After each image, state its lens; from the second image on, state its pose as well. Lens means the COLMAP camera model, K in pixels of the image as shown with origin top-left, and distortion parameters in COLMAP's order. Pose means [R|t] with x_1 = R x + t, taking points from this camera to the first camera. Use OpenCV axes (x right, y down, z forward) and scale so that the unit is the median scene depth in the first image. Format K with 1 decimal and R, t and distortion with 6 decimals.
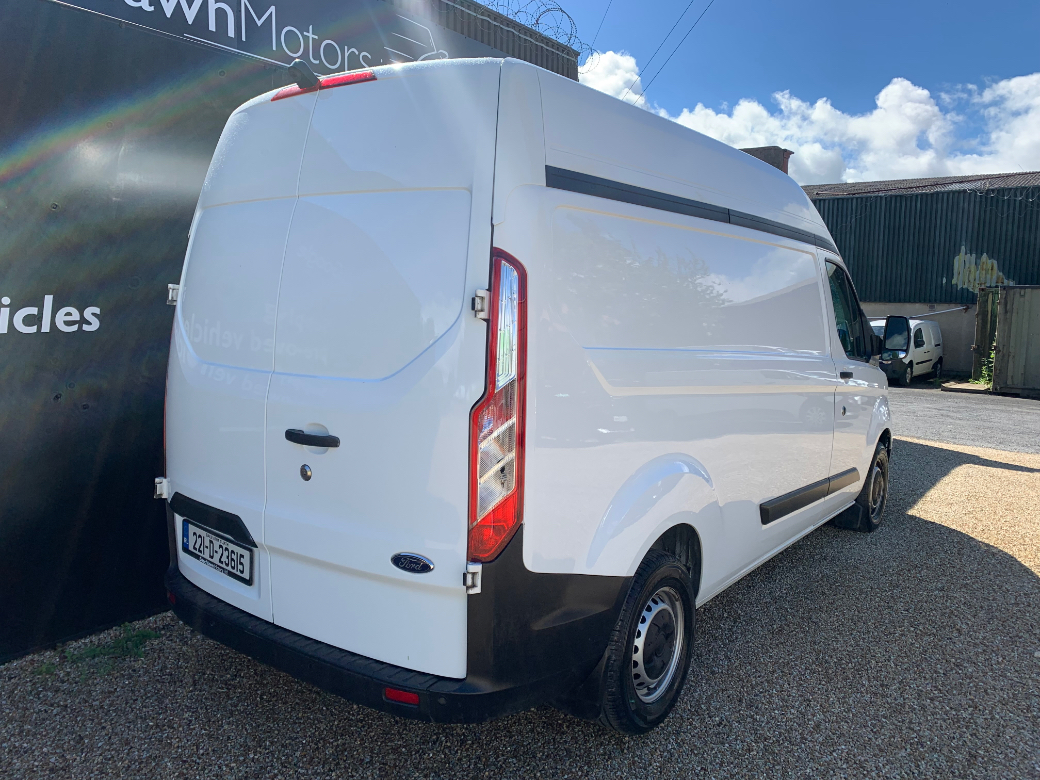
lens RADIAL K [[794.0, 0, 514.9], [0, 794.0, 388.4], [0, 0, 1]] dist [0.018301, -0.015251]
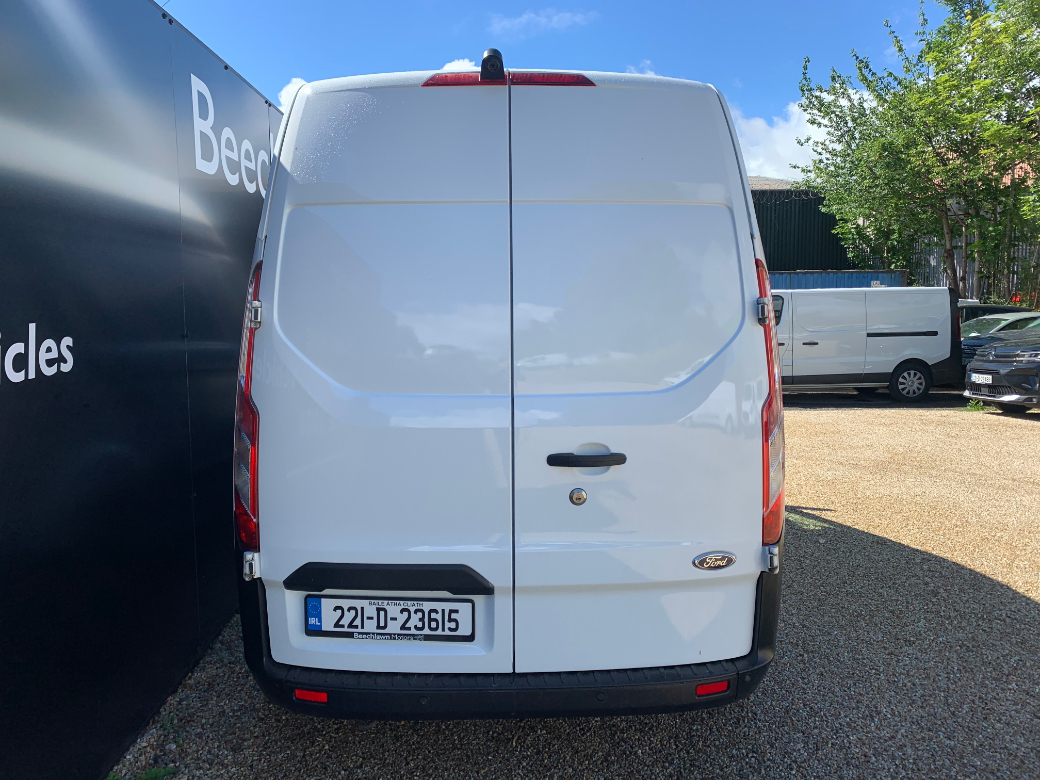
lens RADIAL K [[794.0, 0, 514.9], [0, 794.0, 388.4], [0, 0, 1]] dist [0.018301, -0.015251]
pose [[0.795988, -0.099155, 0.597136, -0.670085], [0.094602, 0.994748, 0.039074, -0.050454], [-0.597875, 0.025388, 0.801187, 0.221898]]
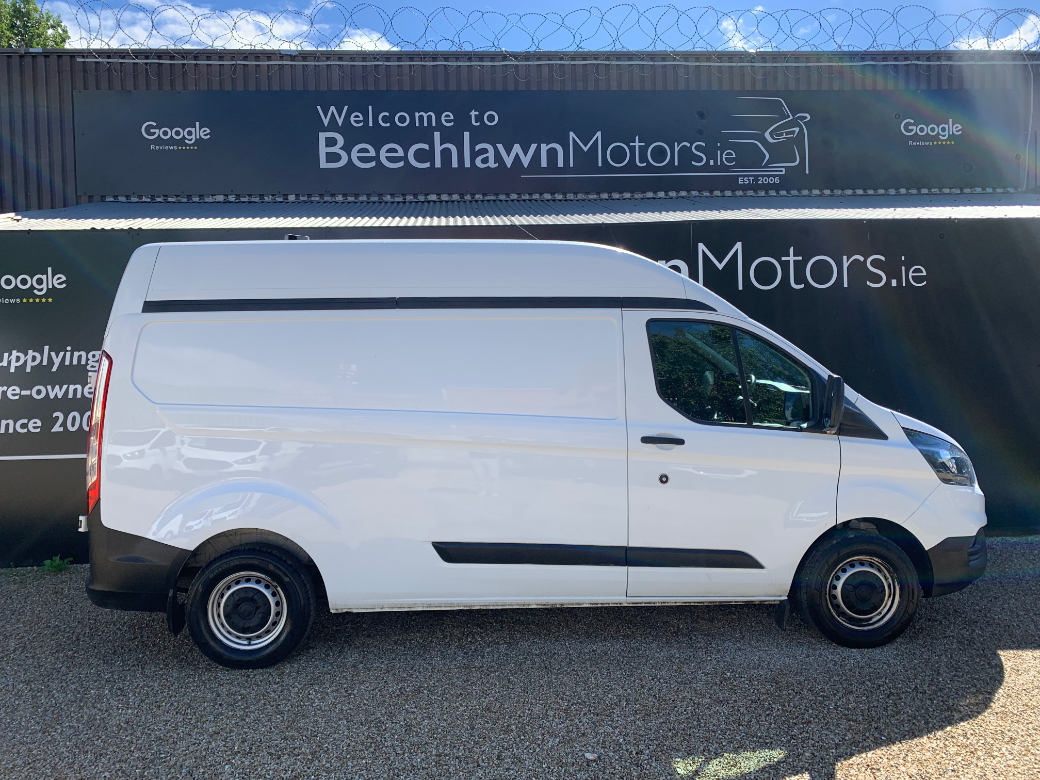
lens RADIAL K [[794.0, 0, 514.9], [0, 794.0, 388.4], [0, 0, 1]] dist [0.018301, -0.015251]
pose [[0.639747, -0.007997, -0.768544, 1.428896], [-0.054532, 0.996954, -0.055767, -0.022270], [0.766648, 0.077587, 0.637362, 0.380215]]
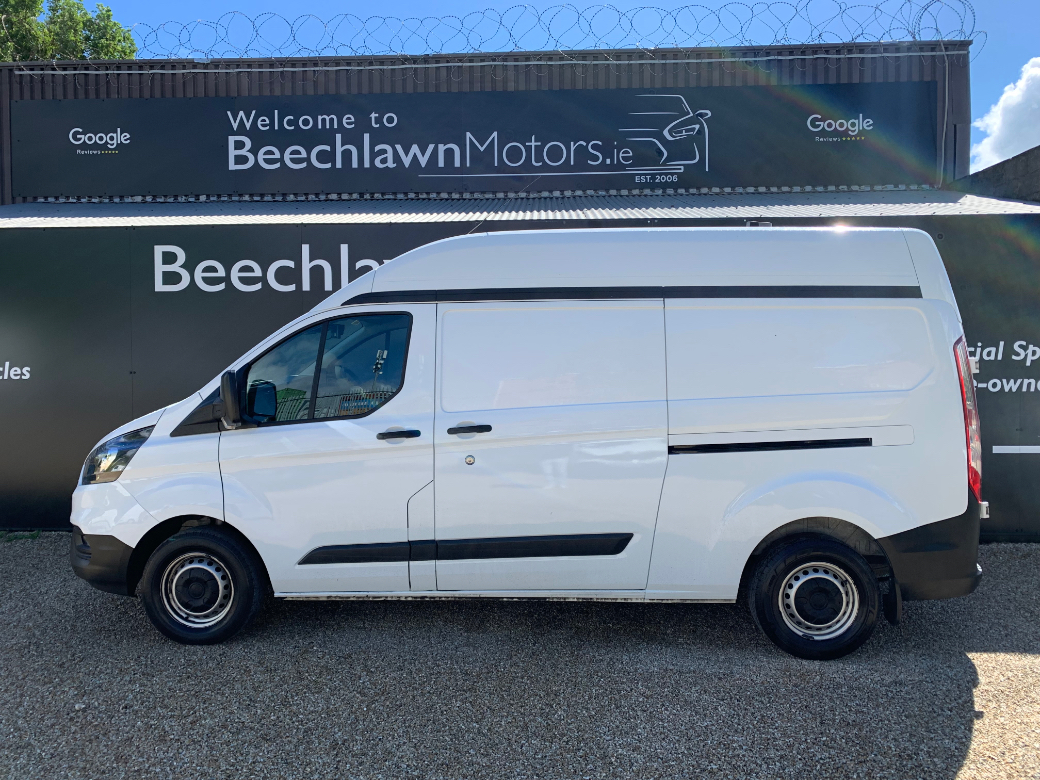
lens RADIAL K [[794.0, 0, 514.9], [0, 794.0, 388.4], [0, 0, 1]] dist [0.018301, -0.015251]
pose [[0.550796, 0.007468, -0.834607, 1.959270], [-0.081740, 0.995636, -0.045036, -0.061289], [0.830628, 0.093026, 0.549002, 0.967783]]
